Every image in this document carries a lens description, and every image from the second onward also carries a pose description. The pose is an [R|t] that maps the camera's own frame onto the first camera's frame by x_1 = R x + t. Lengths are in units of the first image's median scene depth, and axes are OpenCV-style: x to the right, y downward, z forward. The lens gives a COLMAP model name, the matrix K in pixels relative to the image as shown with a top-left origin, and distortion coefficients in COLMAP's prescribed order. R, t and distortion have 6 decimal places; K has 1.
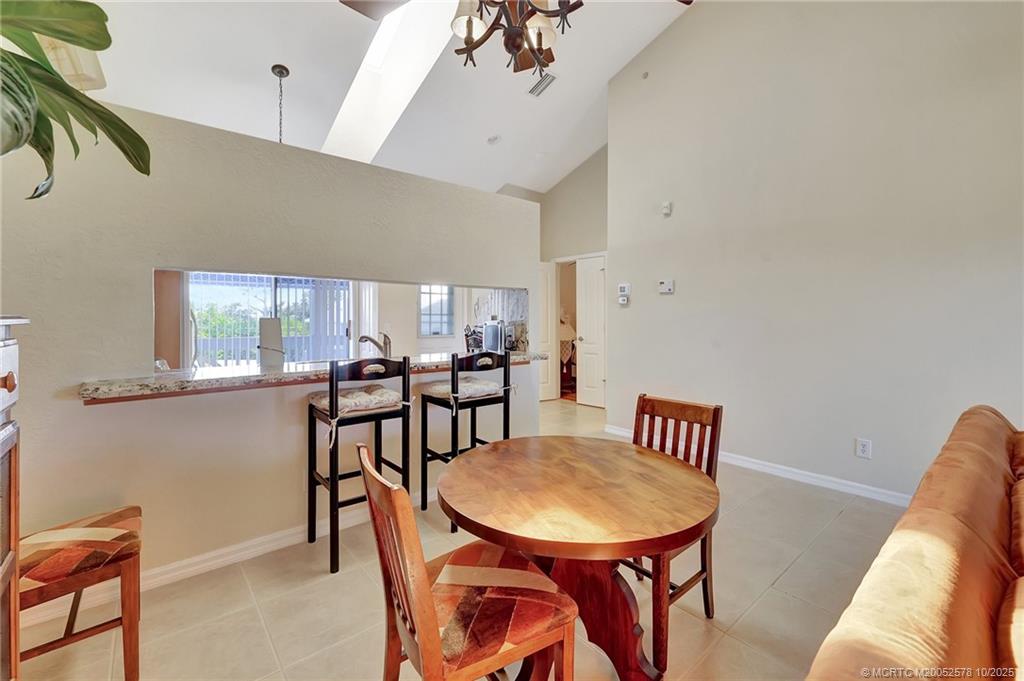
lens RADIAL K [[432.5, 0, 510.6], [0, 432.5, 321.3], [0, 0, 1]] dist [-0.000749, 0.000016]
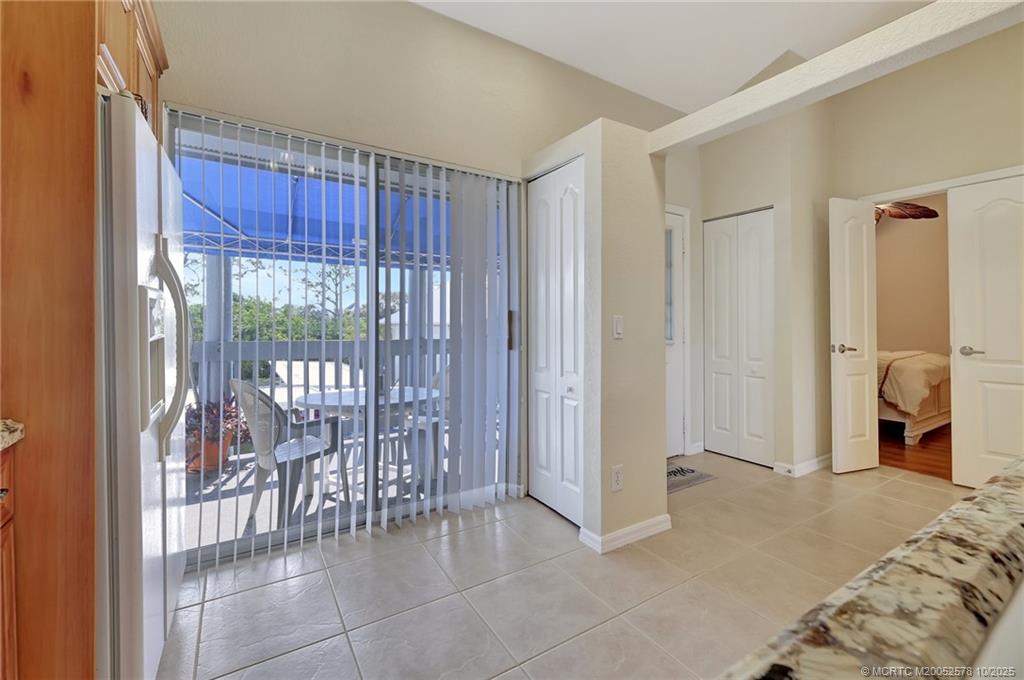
lens RADIAL K [[432.5, 0, 510.6], [0, 432.5, 320.8], [0, 0, 1]] dist [-0.000749, 0.000016]
pose [[0.990236, -0.001643, -0.139391, -0.425108], [-0.000294, 0.999904, -0.013874, 0.023535], [0.139401, 0.013780, 0.990140, 0.729491]]
